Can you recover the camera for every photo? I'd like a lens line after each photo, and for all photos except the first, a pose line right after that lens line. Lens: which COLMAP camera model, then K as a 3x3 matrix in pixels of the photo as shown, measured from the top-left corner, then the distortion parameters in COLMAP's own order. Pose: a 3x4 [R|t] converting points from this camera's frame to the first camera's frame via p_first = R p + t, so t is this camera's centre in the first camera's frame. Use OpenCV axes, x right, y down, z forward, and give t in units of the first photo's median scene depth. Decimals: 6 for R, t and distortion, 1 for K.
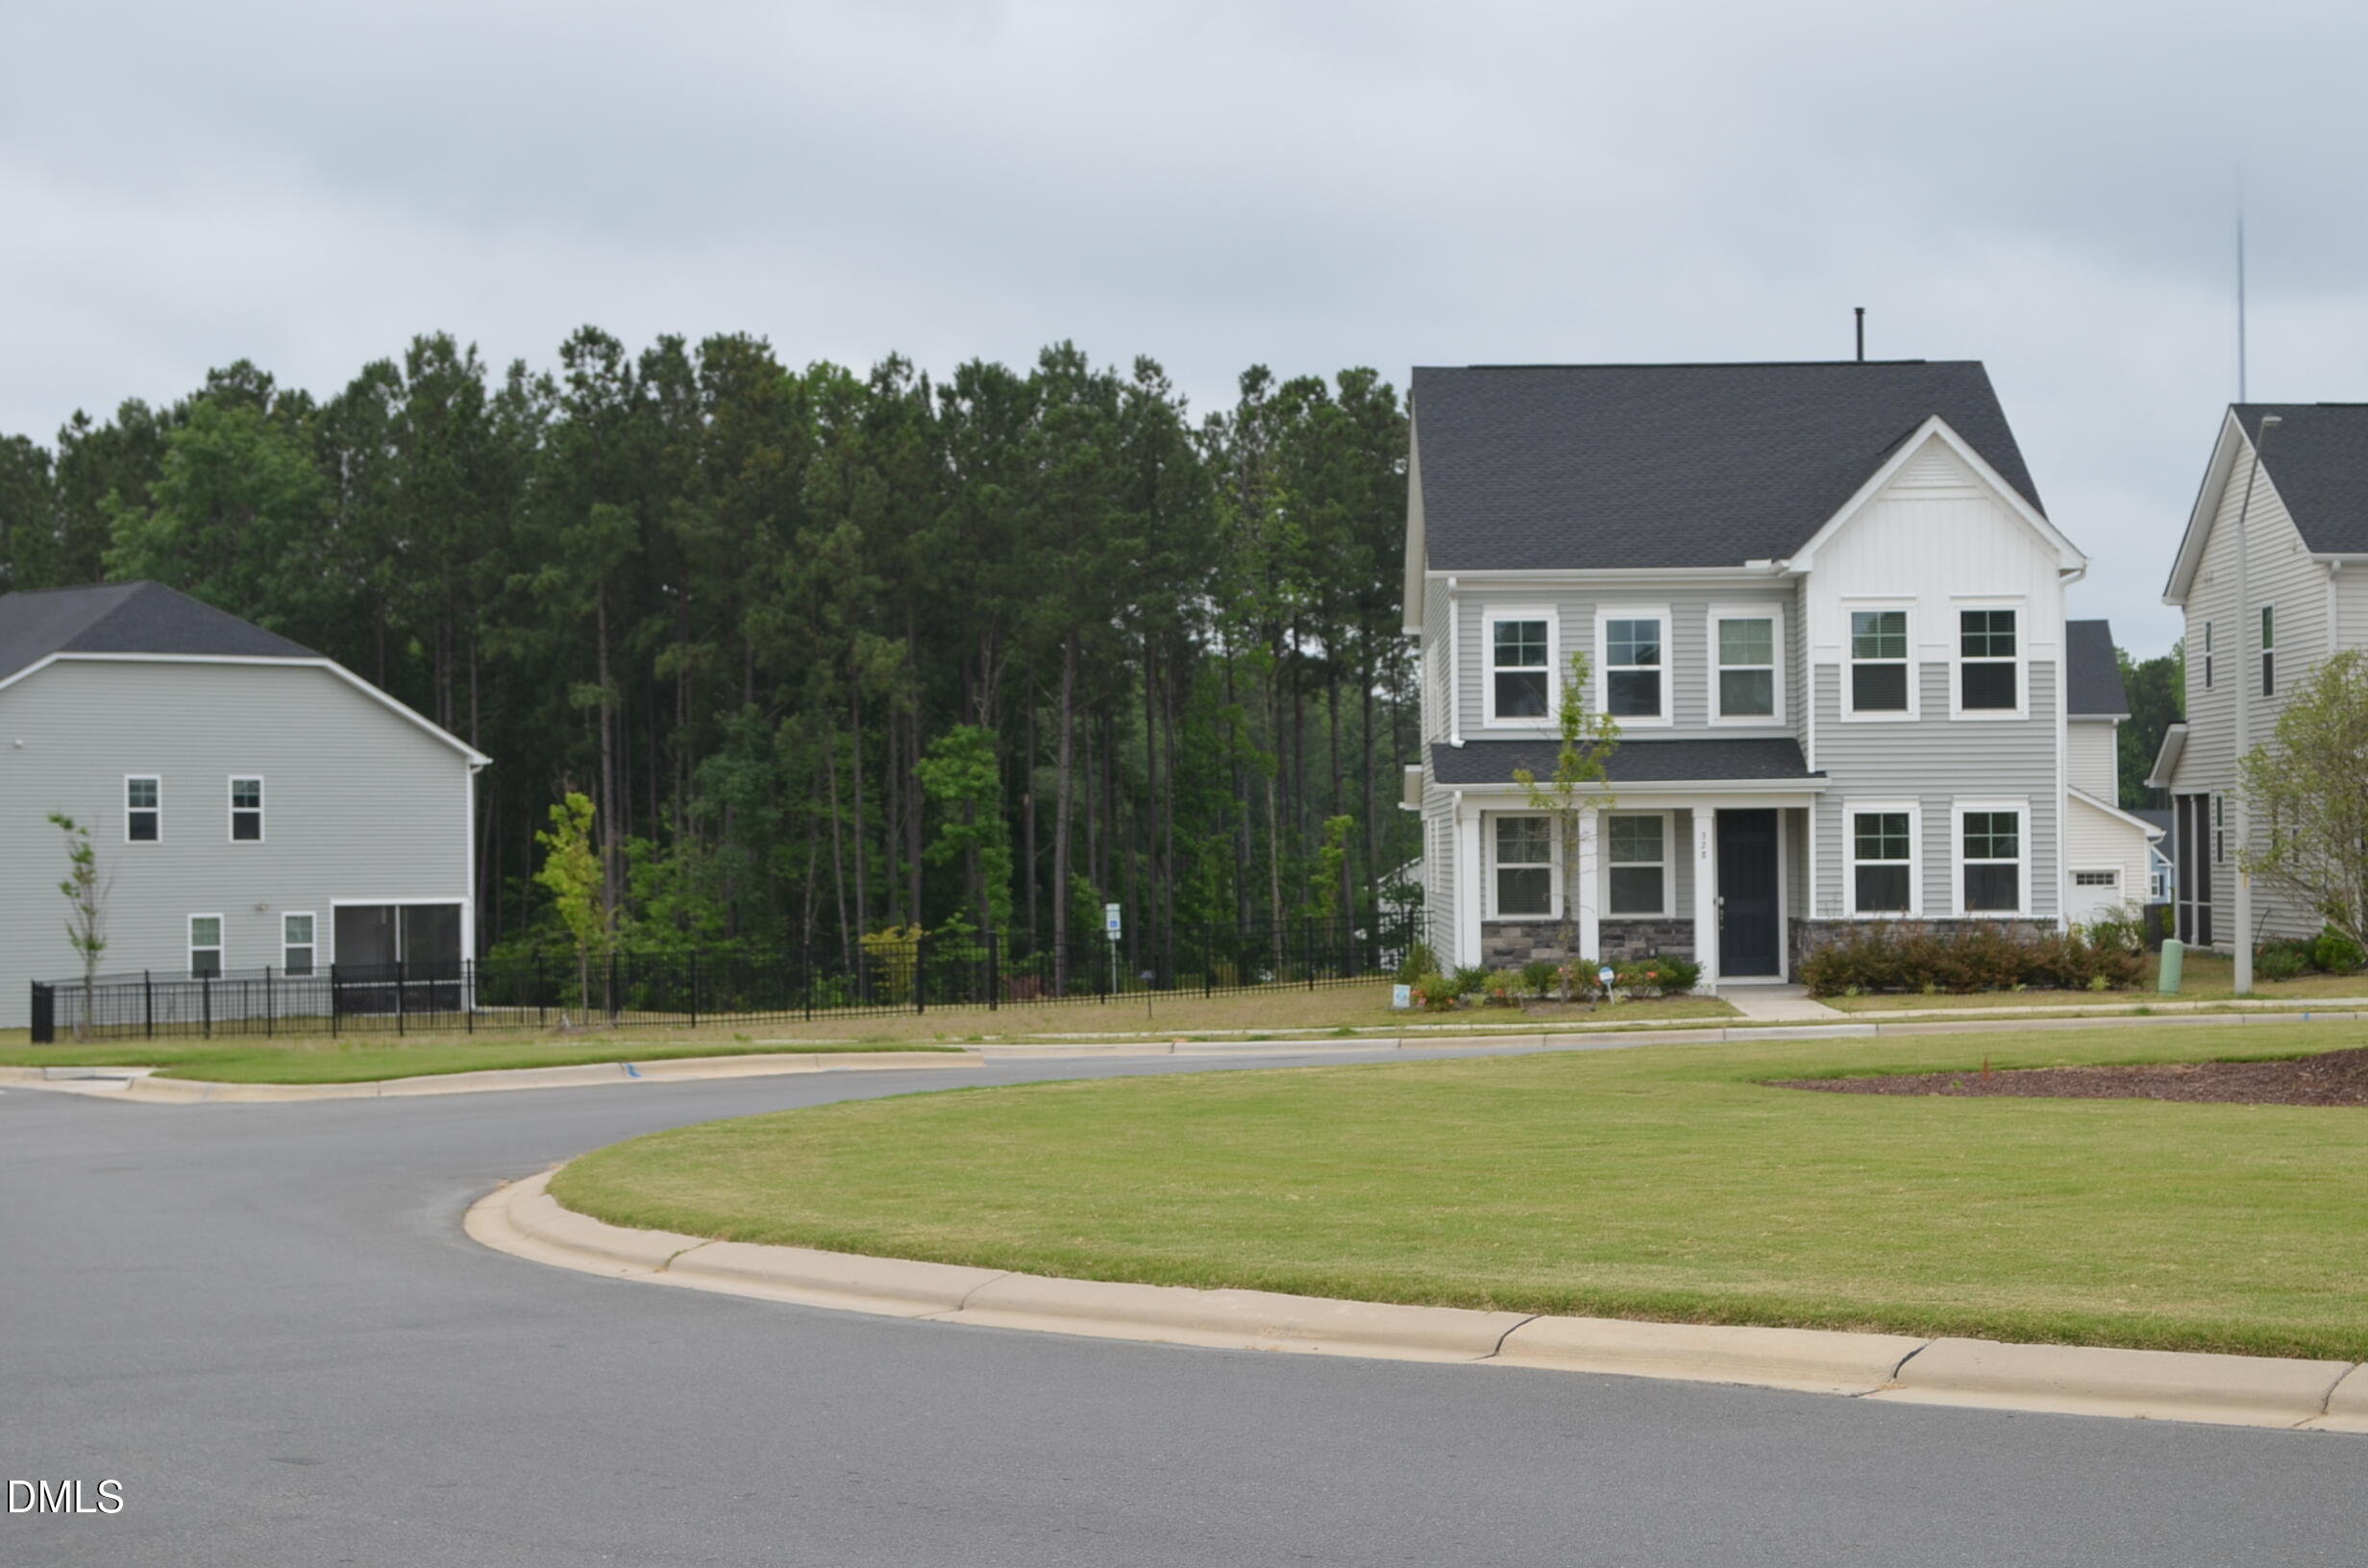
lens RADIAL K [[4654.9, 0, 1184.0], [0, 4654.9, 784.0], [0, 0, 1]] dist [0.010965, -0.022376]
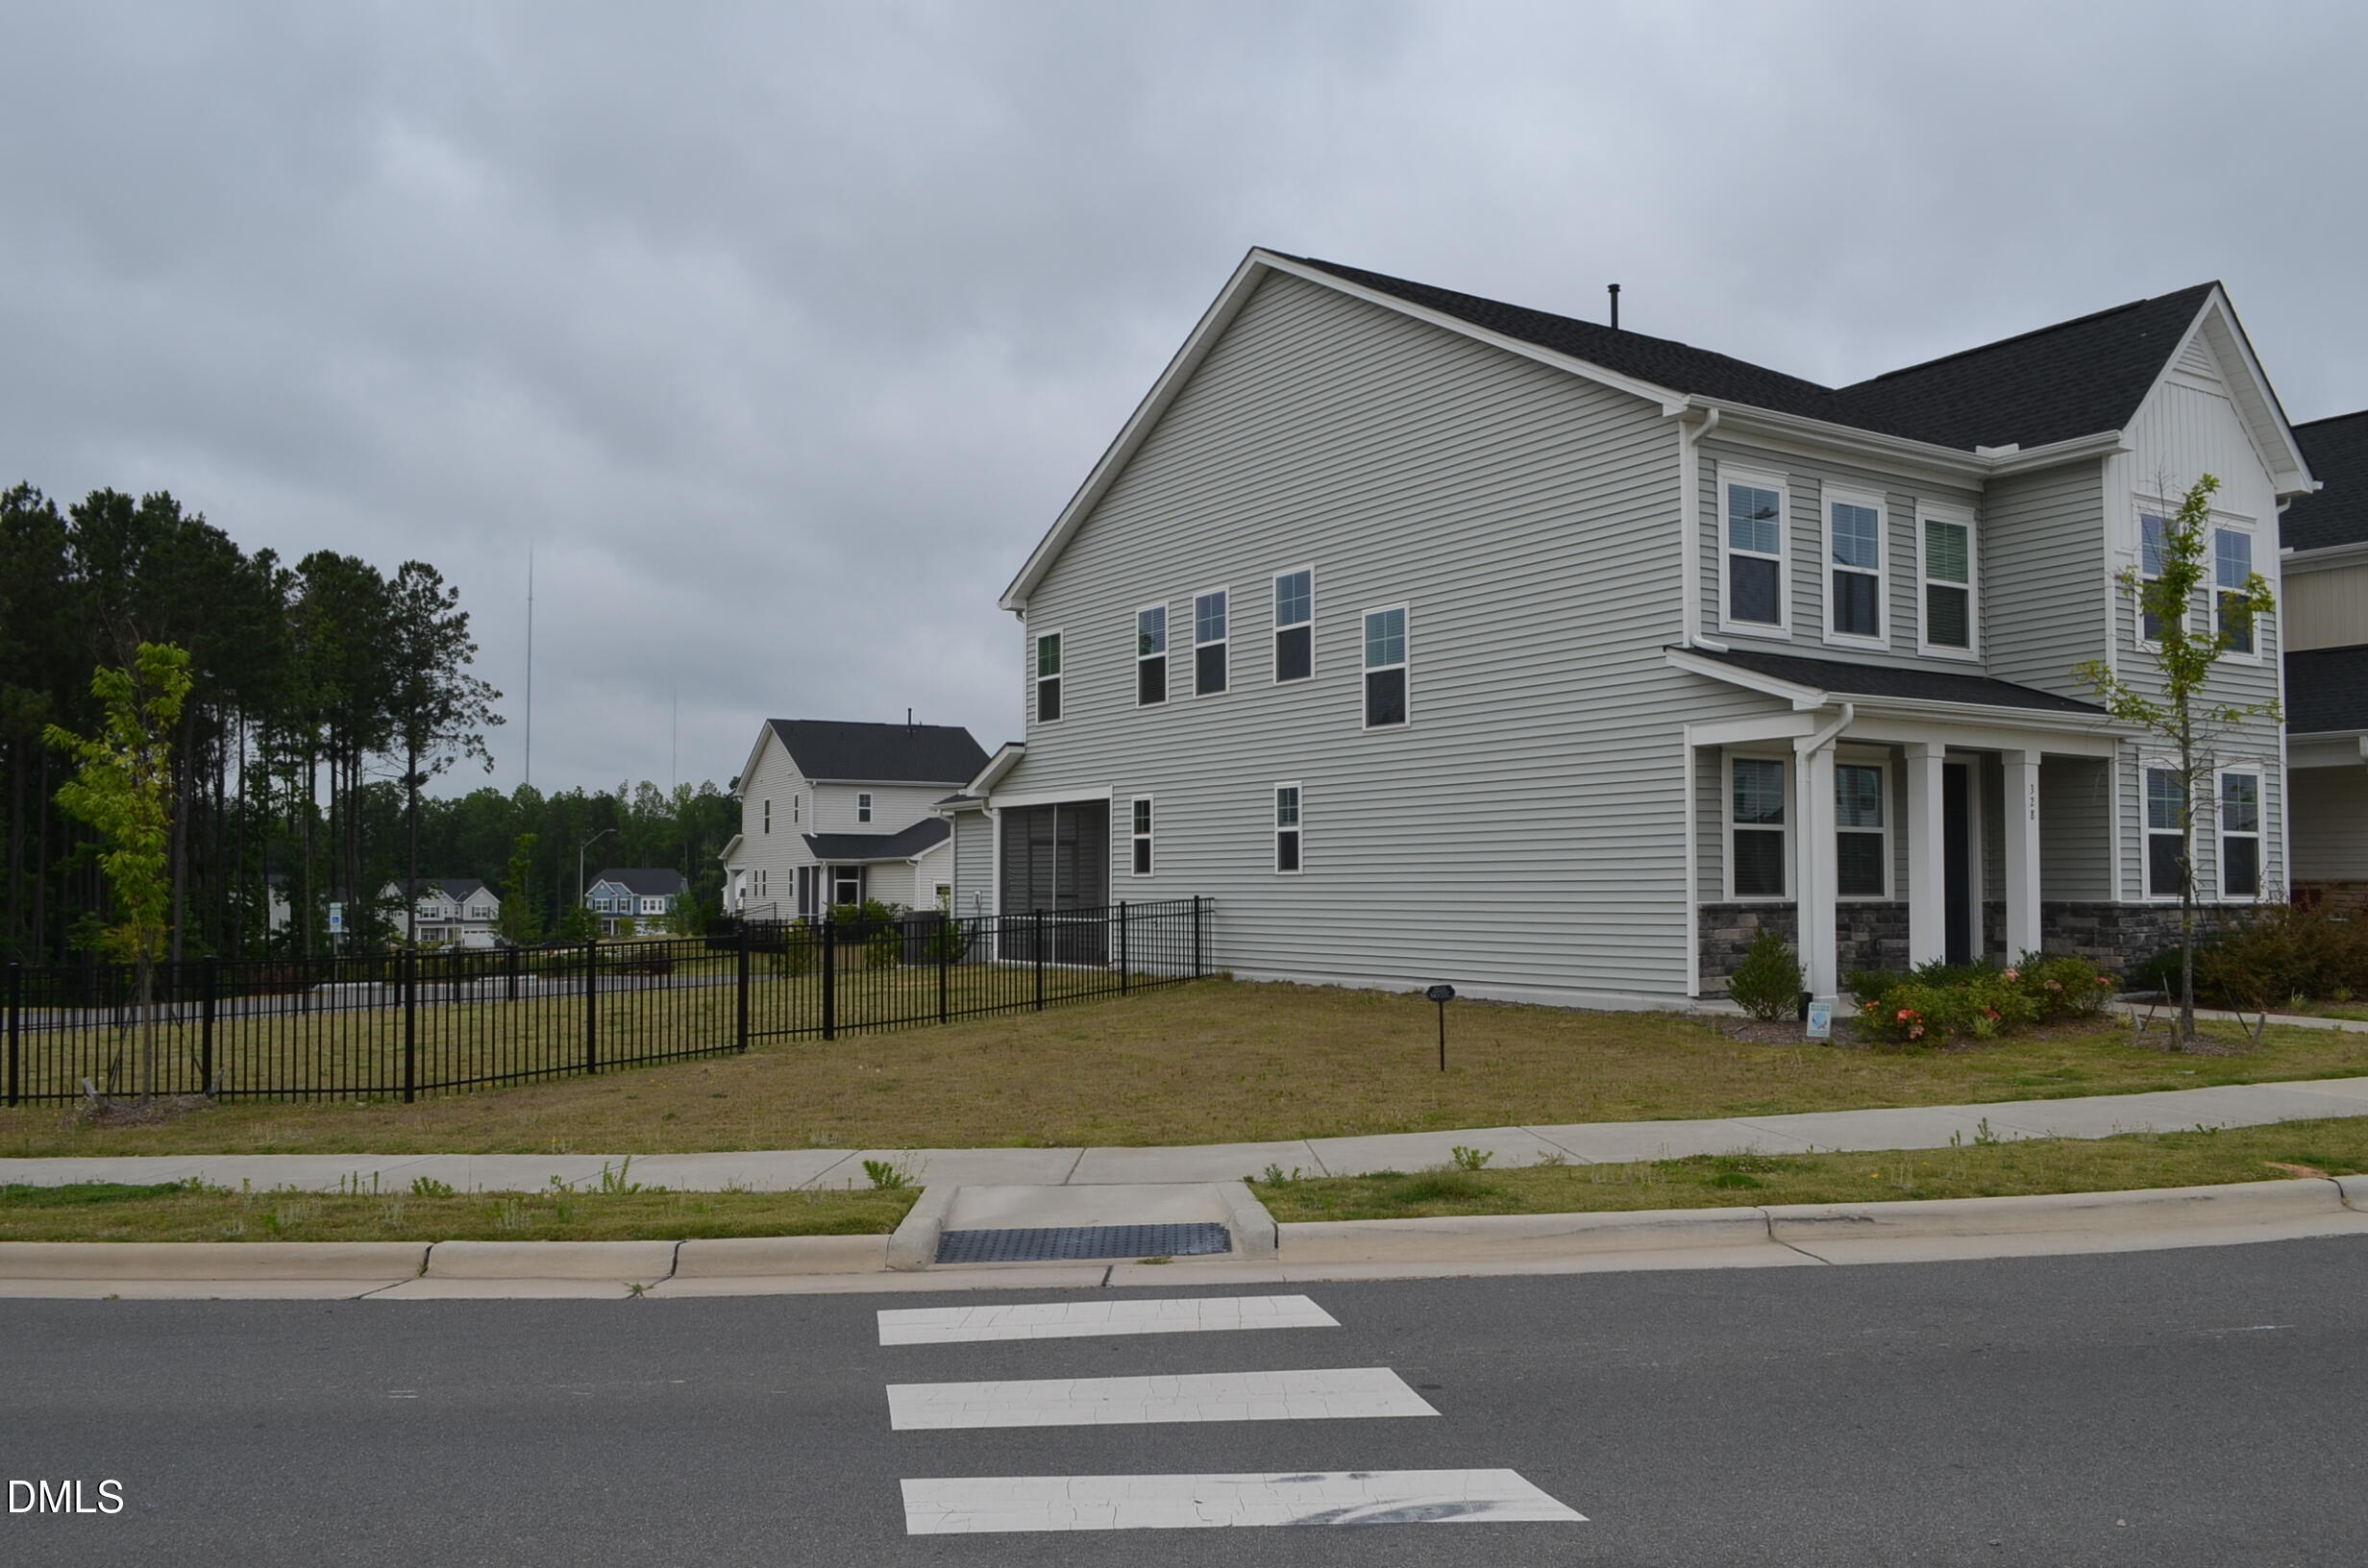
lens RADIAL K [[1827.6, 0, 1184.0], [0, 1827.6, 784.0], [0, 0, 1]] dist [-0.029527, 0.002045]
pose [[0.823212, 0.042688, 0.566127, -0.158553], [-0.015816, 0.998506, -0.052294, 0.026928], [-0.567514, 0.034095, 0.822657, 0.820647]]
